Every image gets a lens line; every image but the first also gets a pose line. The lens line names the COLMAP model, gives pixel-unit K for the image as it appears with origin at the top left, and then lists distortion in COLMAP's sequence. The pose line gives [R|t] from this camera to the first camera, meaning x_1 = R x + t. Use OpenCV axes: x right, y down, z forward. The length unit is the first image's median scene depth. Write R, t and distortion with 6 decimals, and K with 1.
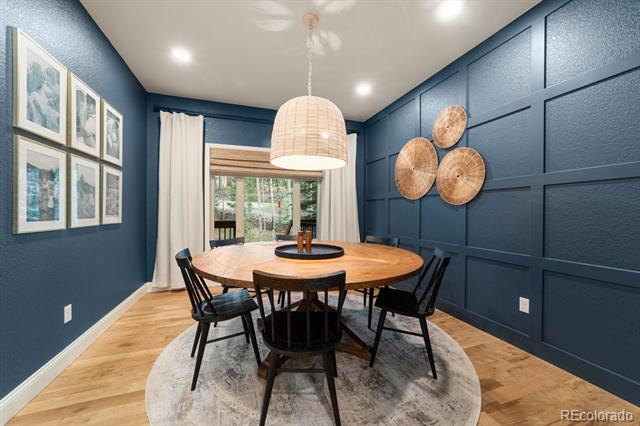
lens RADIAL K [[246.8, 0, 320.9], [0, 246.8, 211.7], [0, 0, 1]] dist [-0.005205, 0.002296]
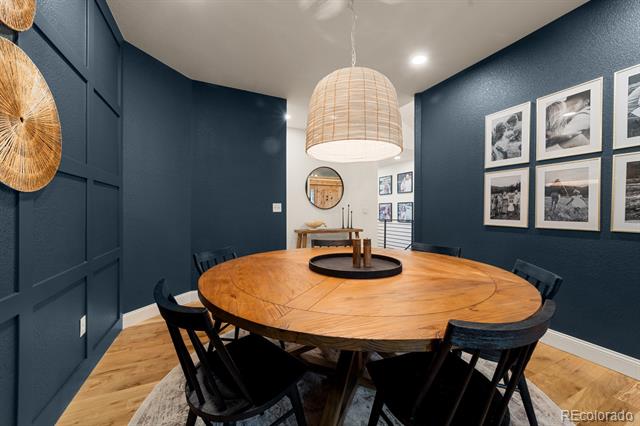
lens RADIAL K [[246.8, 0, 320.2], [0, 246.8, 211.8], [0, 0, 1]] dist [-0.005205, 0.002296]
pose [[-0.995644, -0.010361, -0.092656, 0.168701], [-0.011153, 0.999906, 0.008029, -0.010518], [0.092564, 0.009028, -0.995666, 2.310168]]
